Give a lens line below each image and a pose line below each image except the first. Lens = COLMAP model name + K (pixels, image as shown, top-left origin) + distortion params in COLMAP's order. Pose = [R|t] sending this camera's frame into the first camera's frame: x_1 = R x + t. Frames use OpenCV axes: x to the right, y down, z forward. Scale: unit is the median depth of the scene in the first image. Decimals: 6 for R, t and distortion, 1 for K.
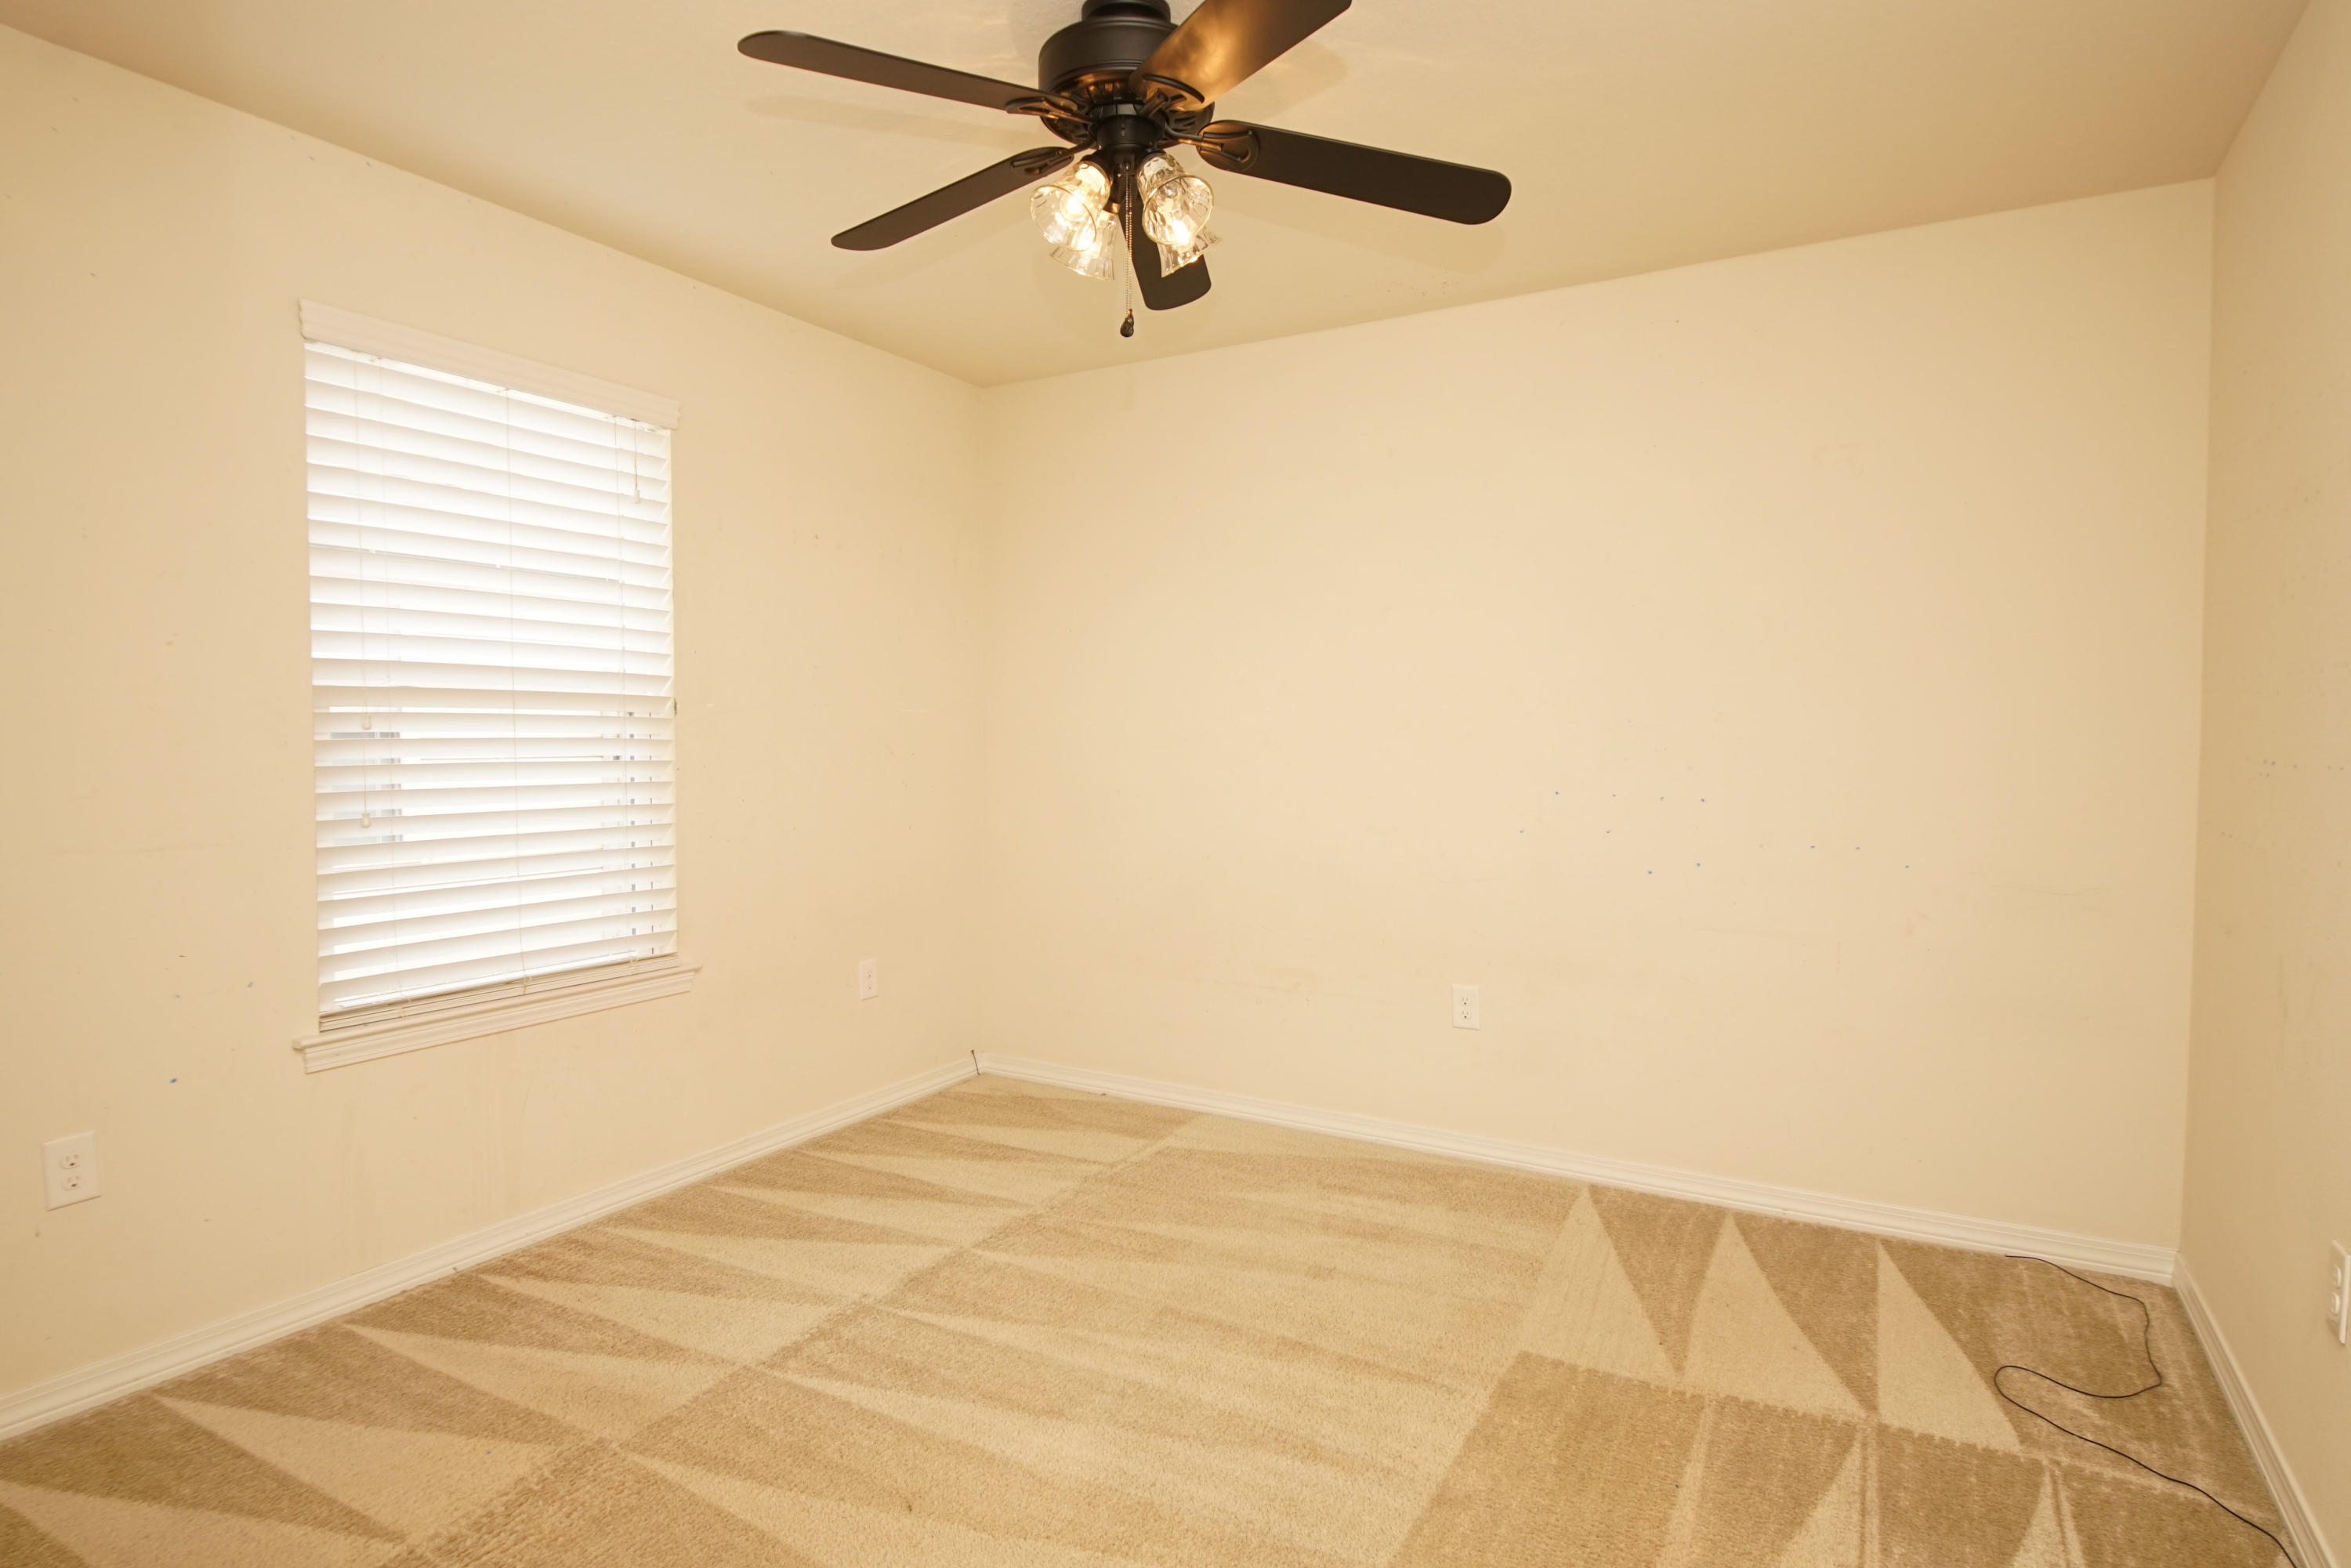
lens RADIAL K [[1261.1, 0, 1155.9], [0, 1261.1, 772.2], [0, 0, 1]] dist [0.035718, -0.032341]
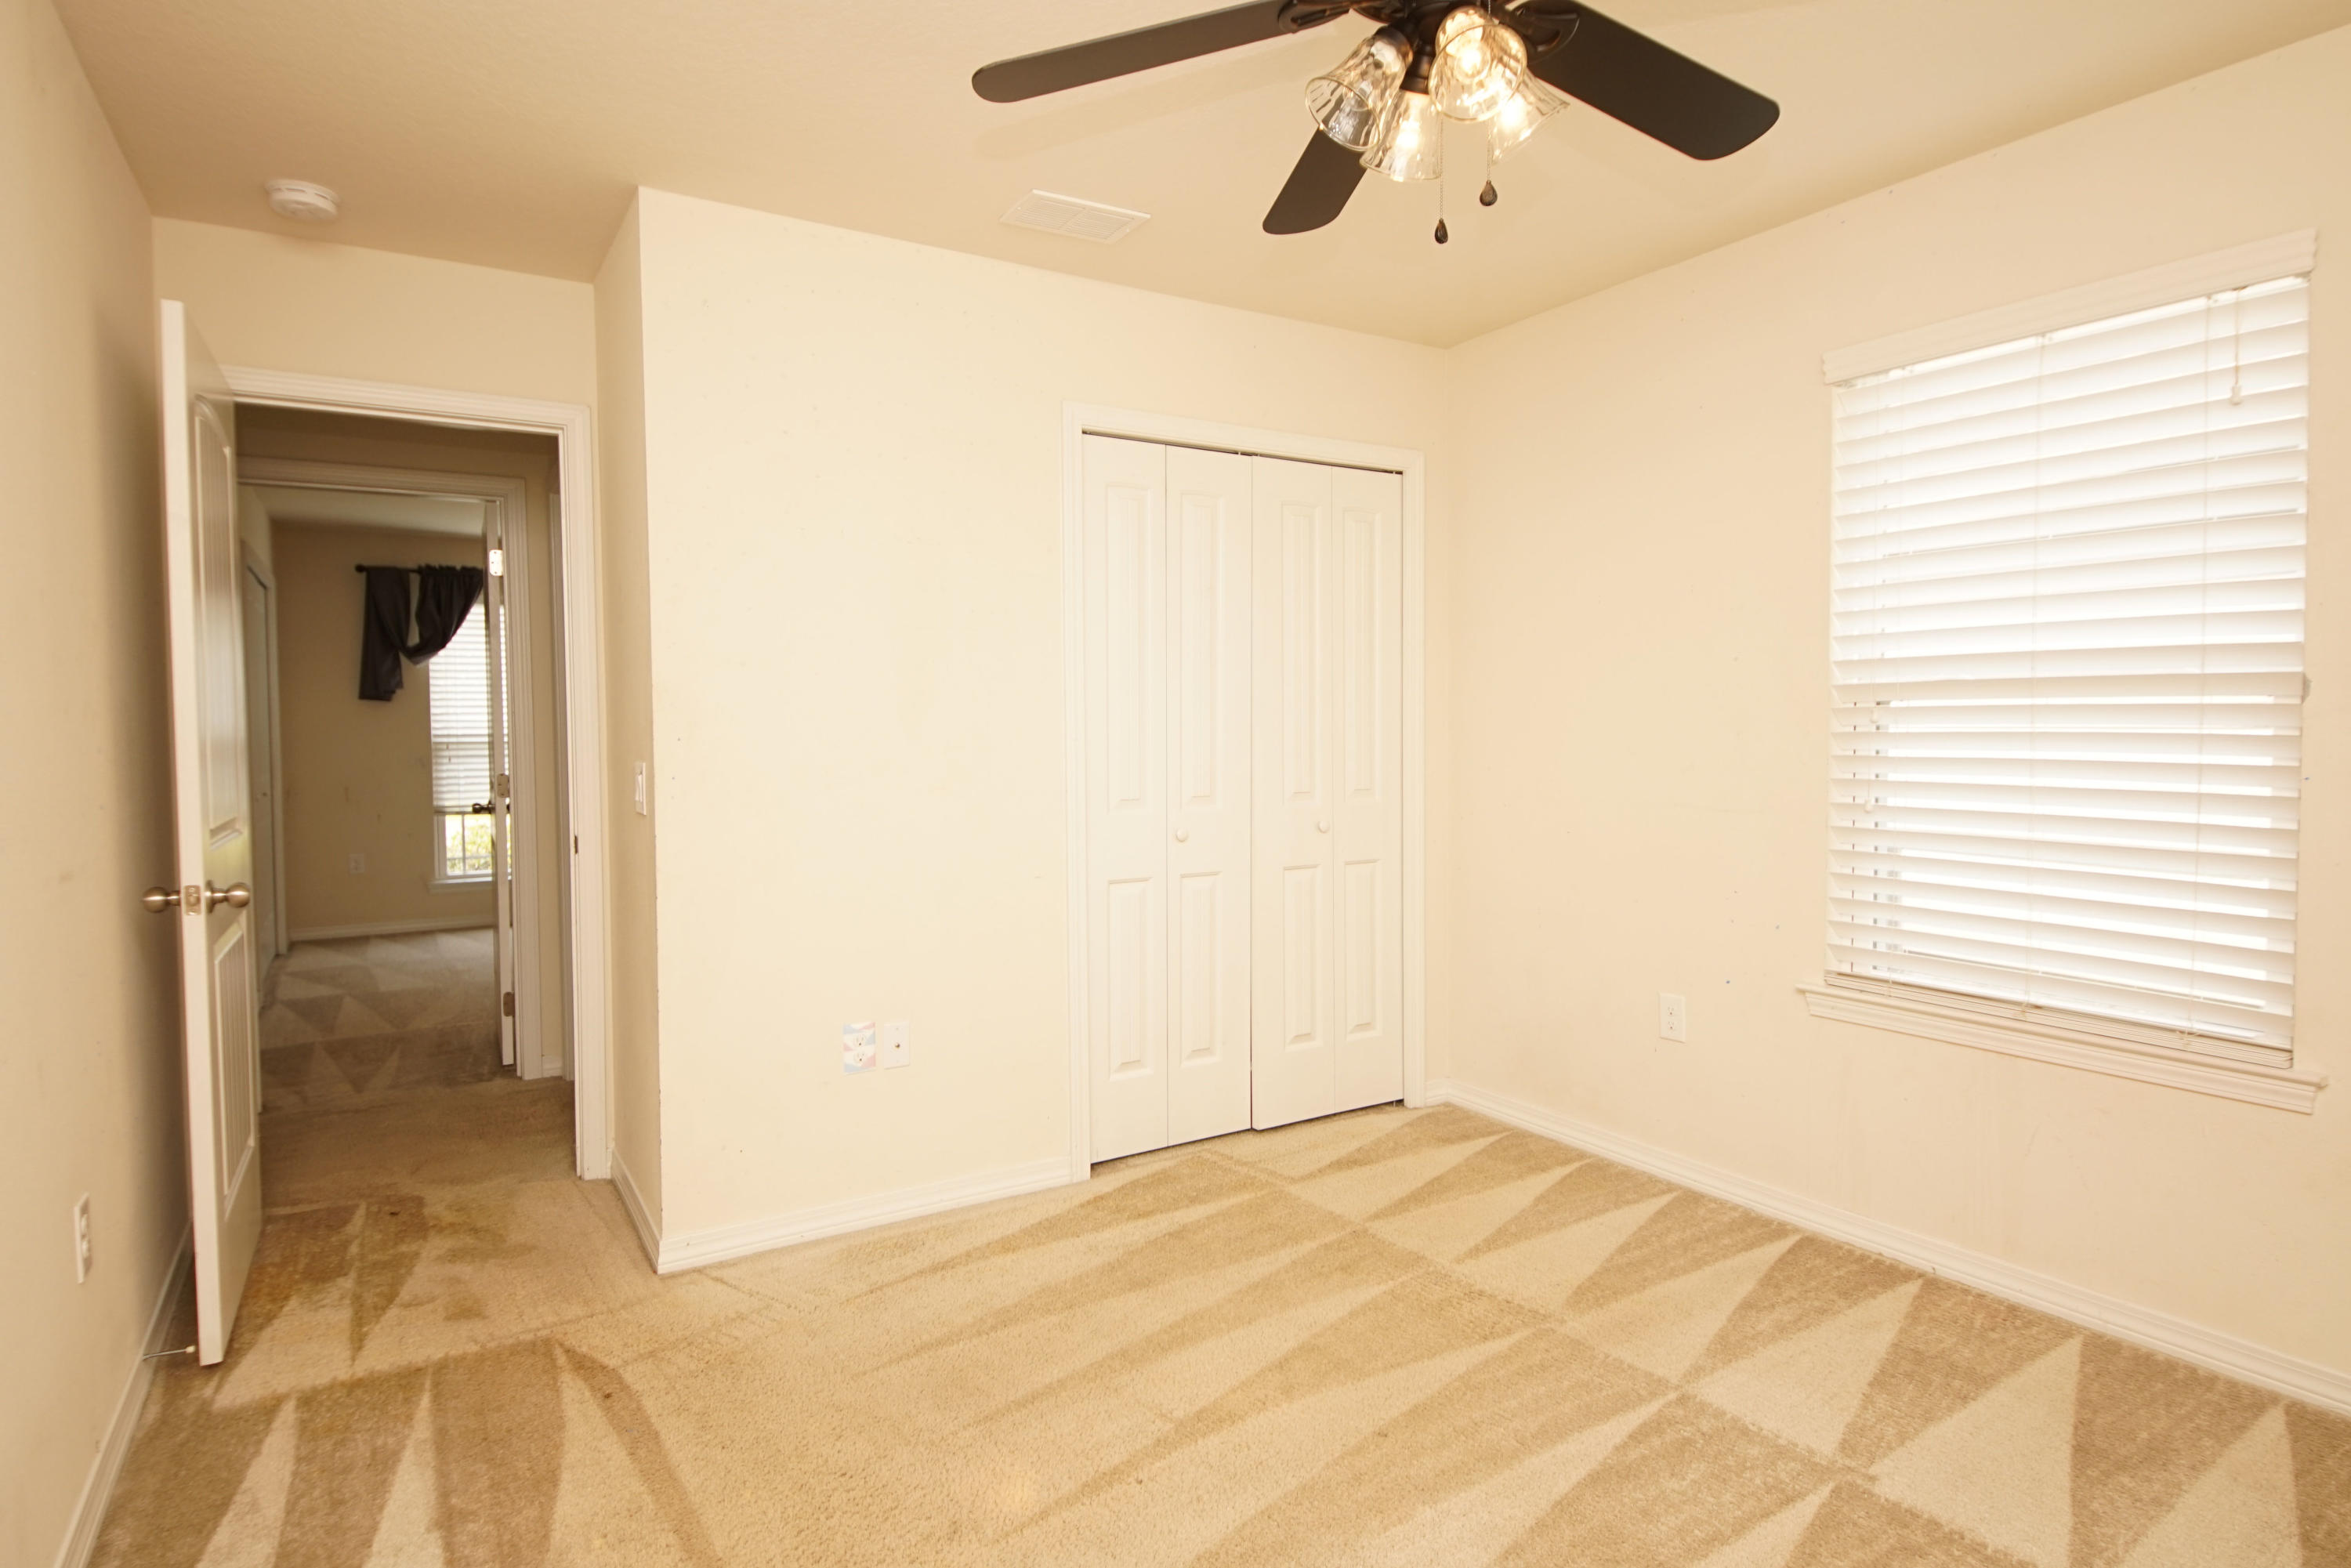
lens RADIAL K [[1261.1, 0, 1155.9], [0, 1261.1, 772.2], [0, 0, 1]] dist [0.035718, -0.032341]
pose [[-0.476214, 0.039118, -0.878459, 0.642341], [-0.016431, 0.998440, 0.053368, -0.040729], [0.879176, 0.039848, -0.474829, 1.004871]]
